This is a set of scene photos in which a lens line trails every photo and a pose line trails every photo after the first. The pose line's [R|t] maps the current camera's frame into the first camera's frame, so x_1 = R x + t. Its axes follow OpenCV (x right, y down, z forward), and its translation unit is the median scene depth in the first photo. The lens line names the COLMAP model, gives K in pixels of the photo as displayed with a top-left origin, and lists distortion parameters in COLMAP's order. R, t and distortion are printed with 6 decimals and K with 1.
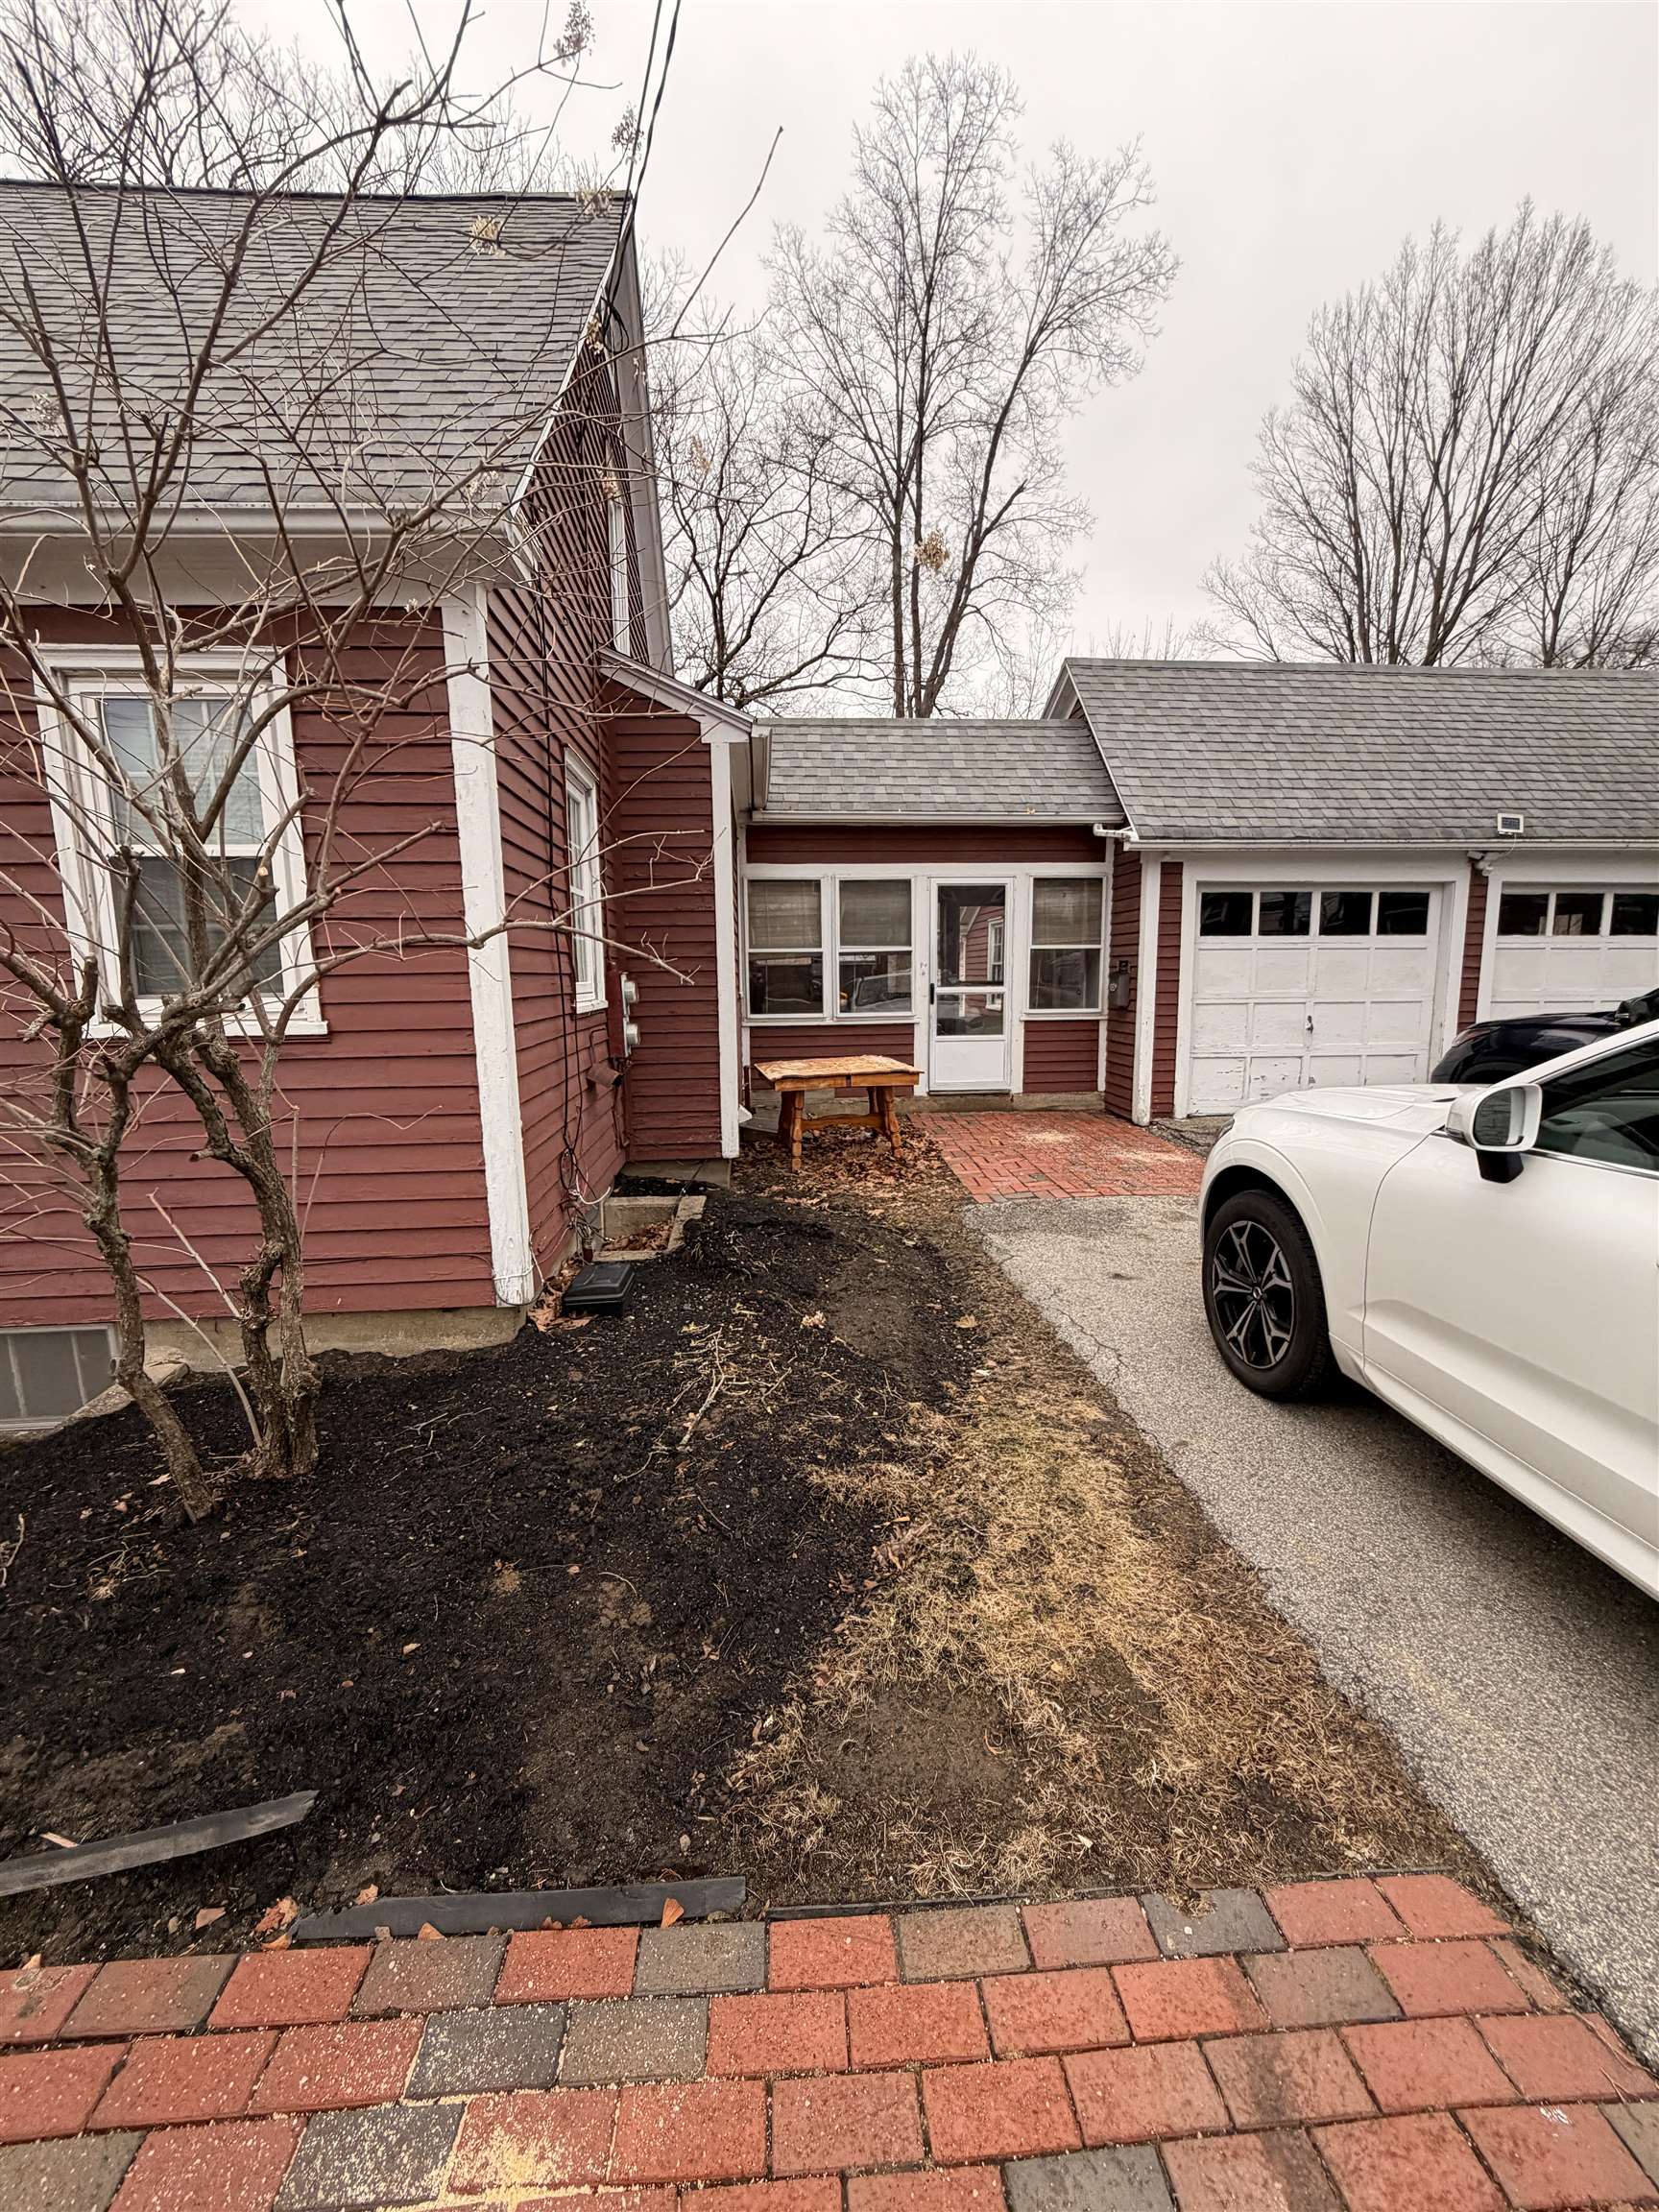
lens RADIAL K [[877.3, 0, 832.9], [0, 877.3, 1092.6], [0, 0, 1]] dist [0.001295, 0.000526]
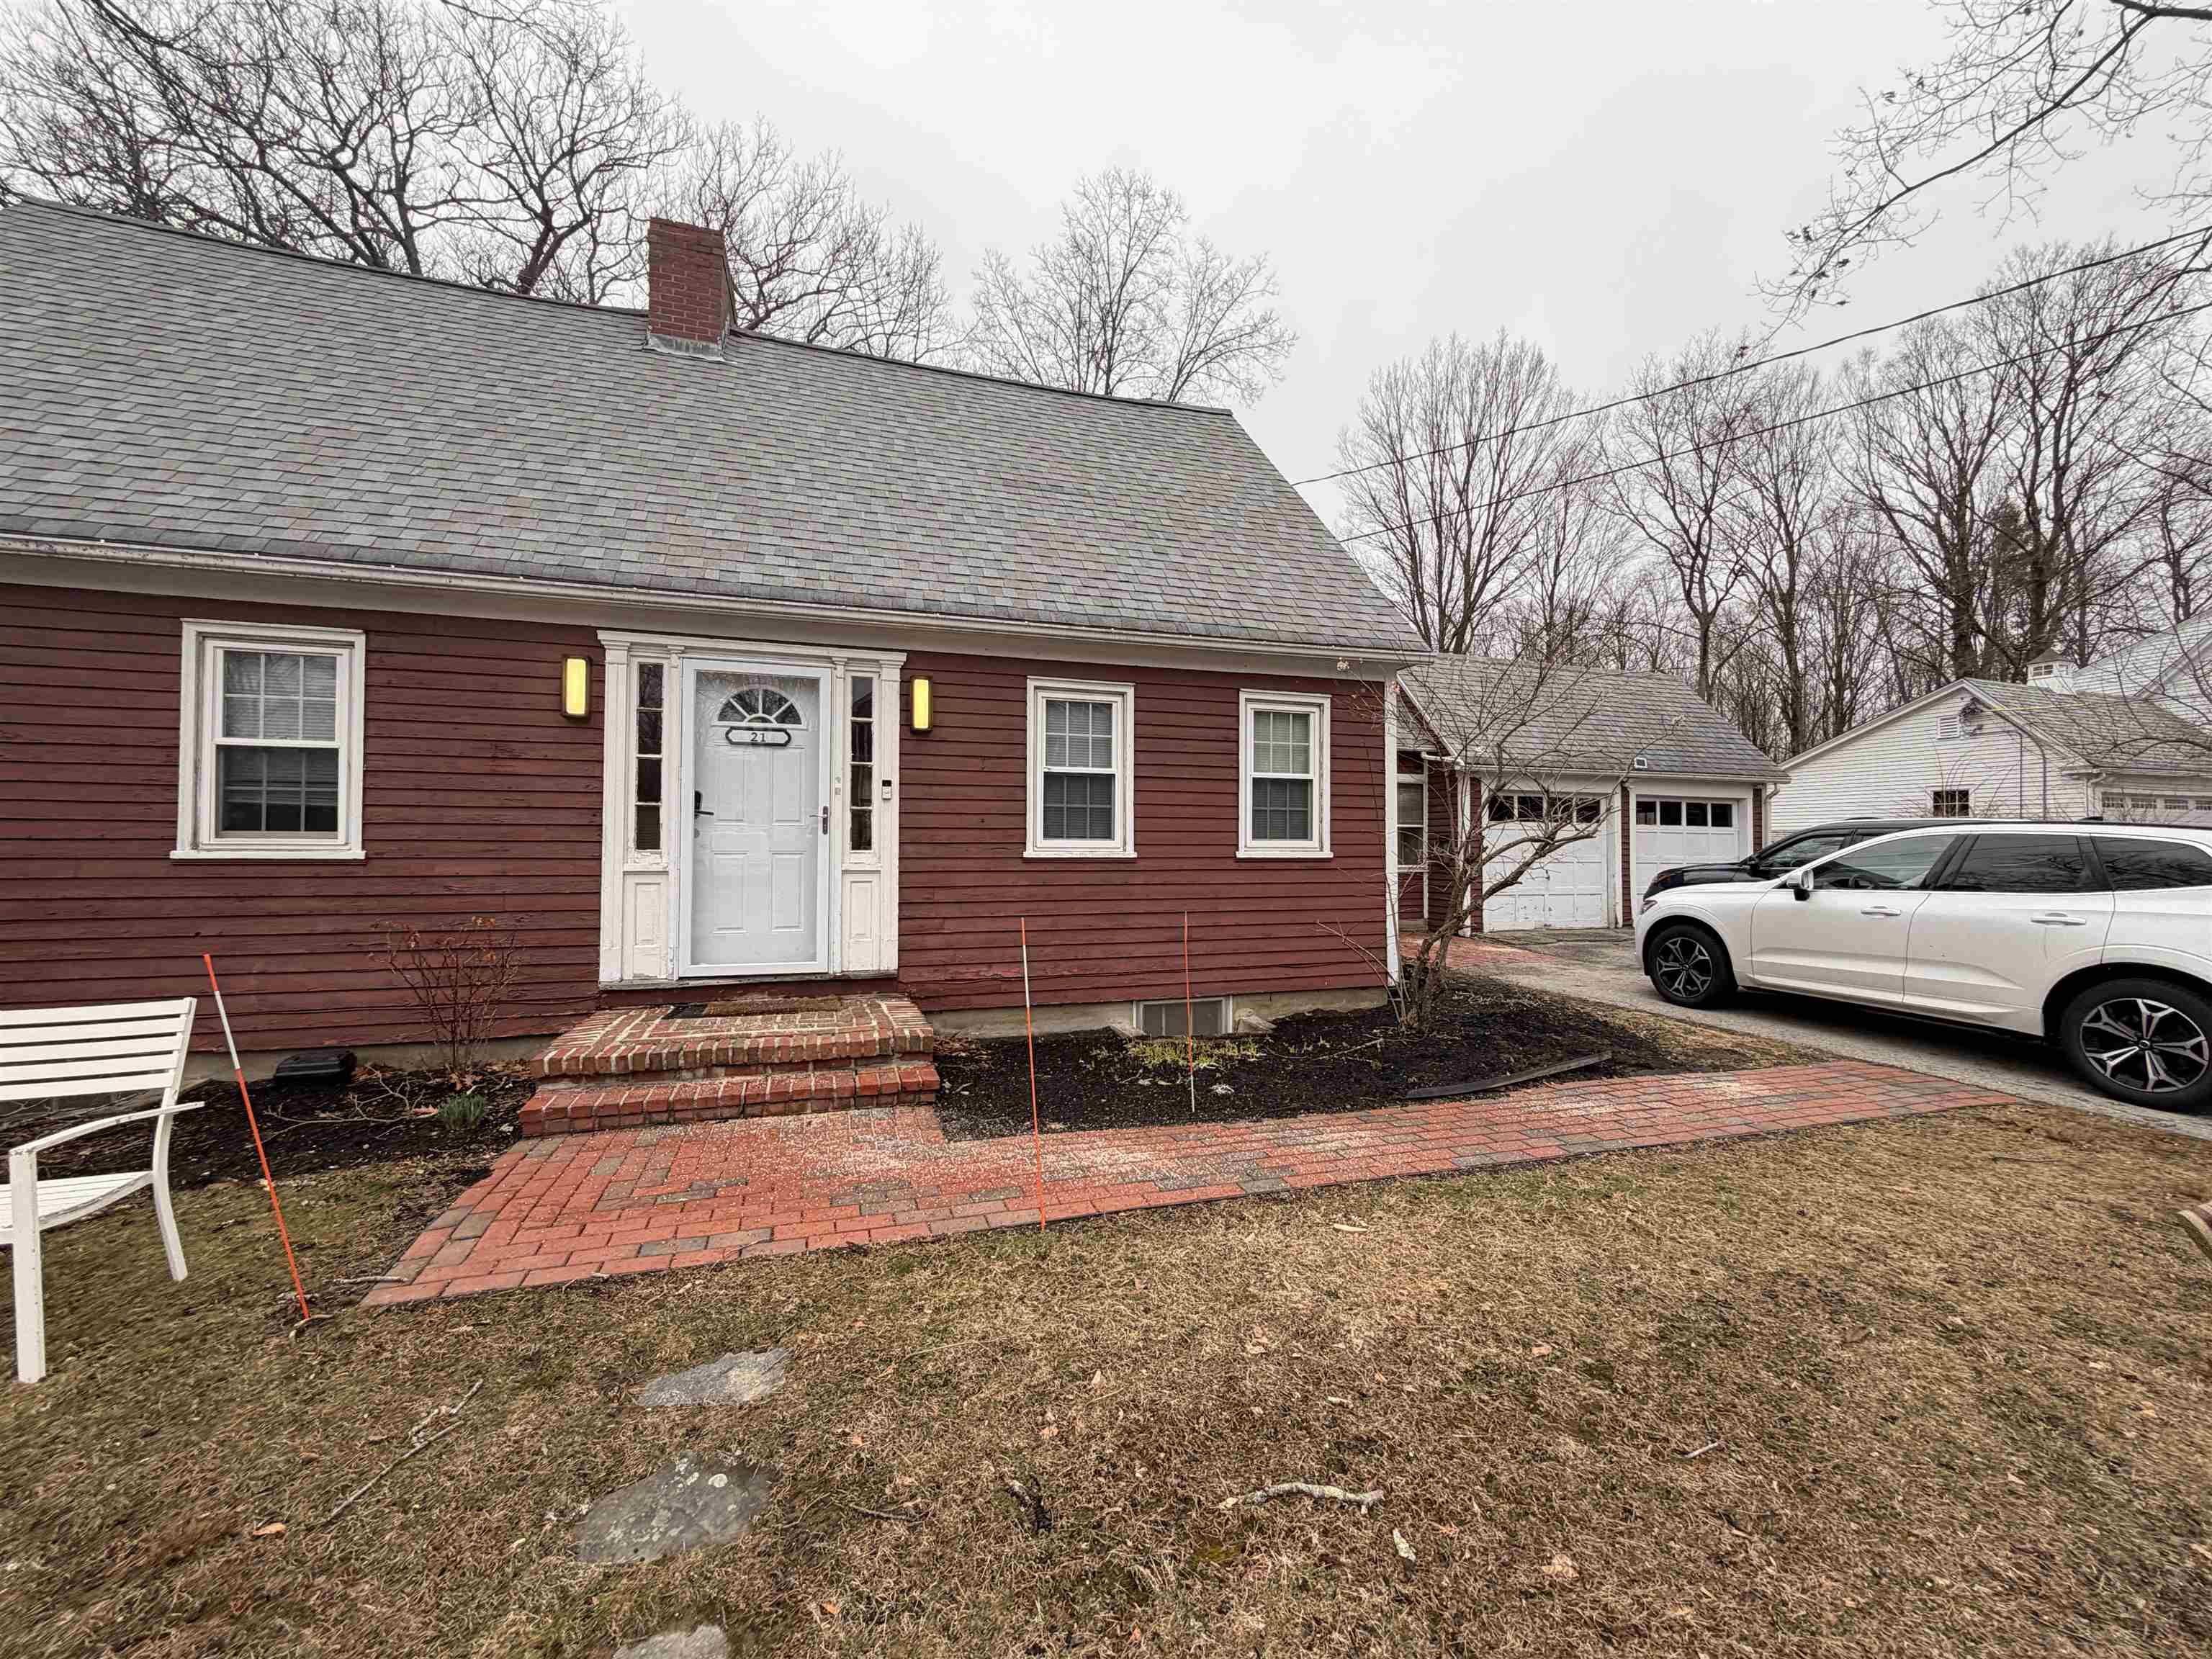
lens RADIAL K [[877.3, 0, 1109.8], [0, 877.3, 826.7], [0, 0, 1]] dist [0.001295, 0.000526]
pose [[0.970564, 0.020837, 0.239940, -0.646005], [0.017844, 0.987291, -0.157919, 0.077610], [-0.240181, 0.157552, 0.957857, -0.393046]]
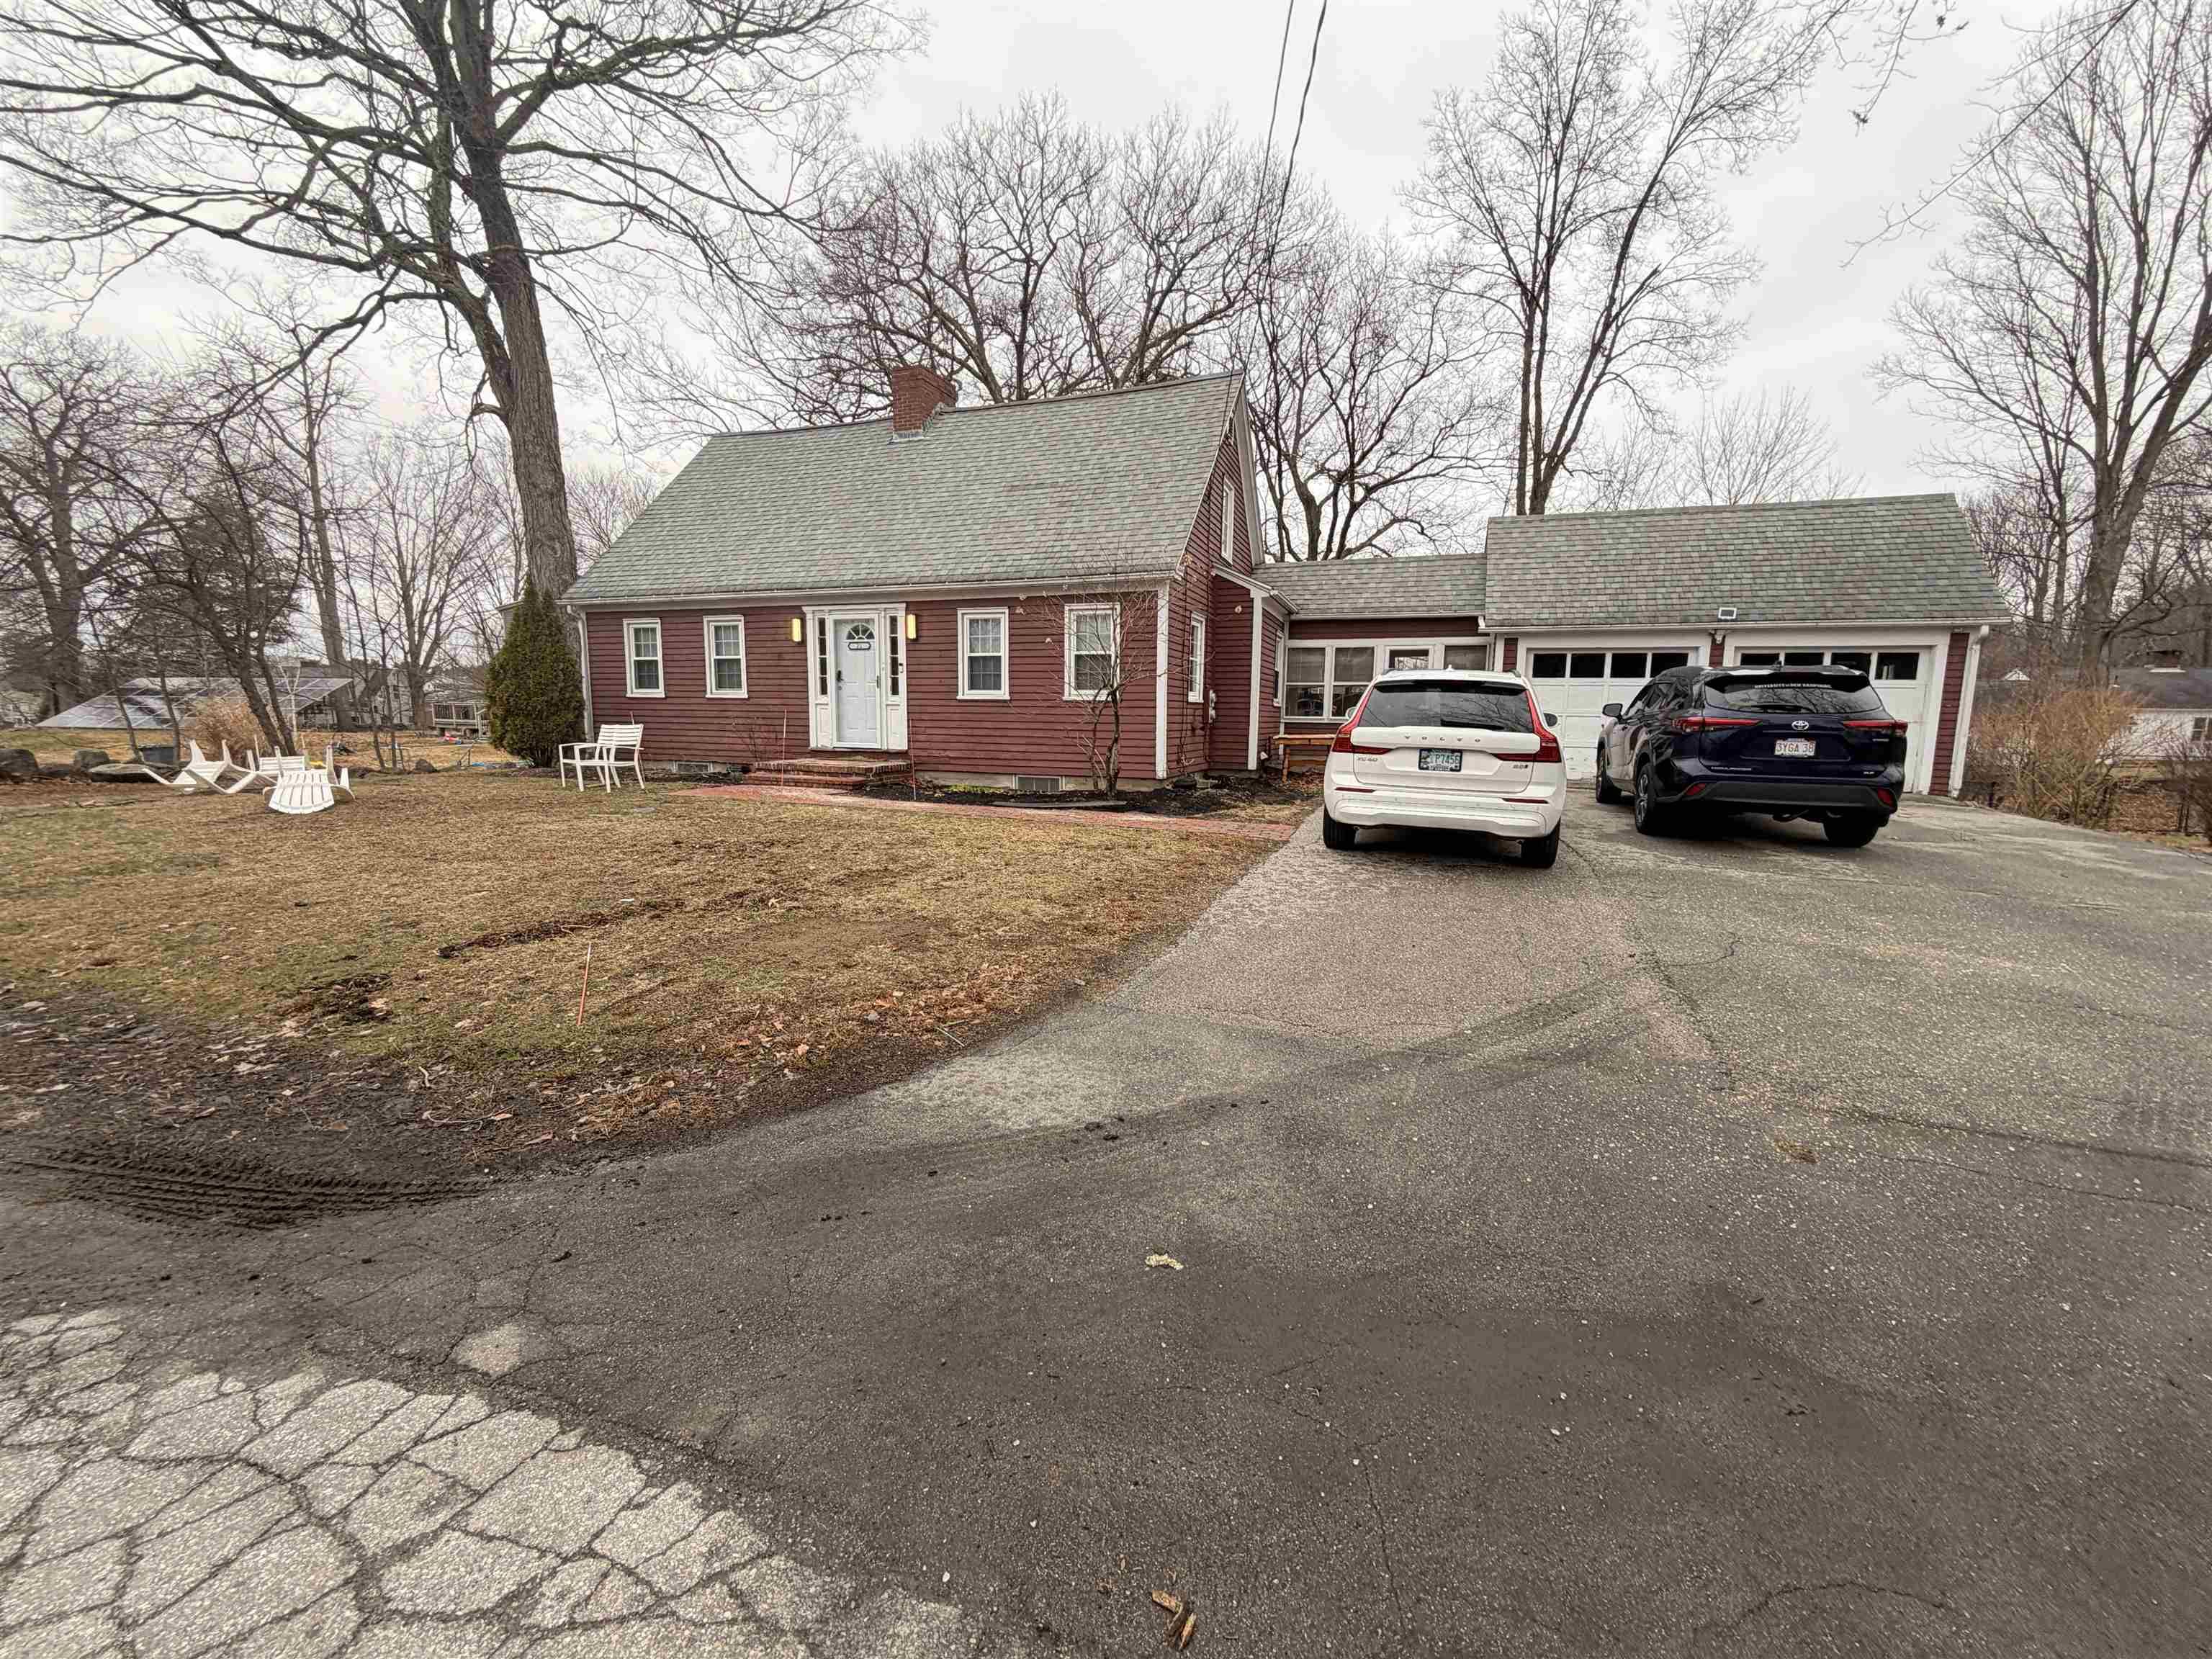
lens RADIAL K [[877.3, 0, 1111.5], [0, 877.3, 829.5], [0, 0, 1]] dist [0.001295, 0.000526]
pose [[0.908450, 0.077913, -0.410668, 0.385628], [-0.080638, 0.996686, 0.010711, 0.176742], [0.410142, 0.023385, 0.911722, -0.958820]]
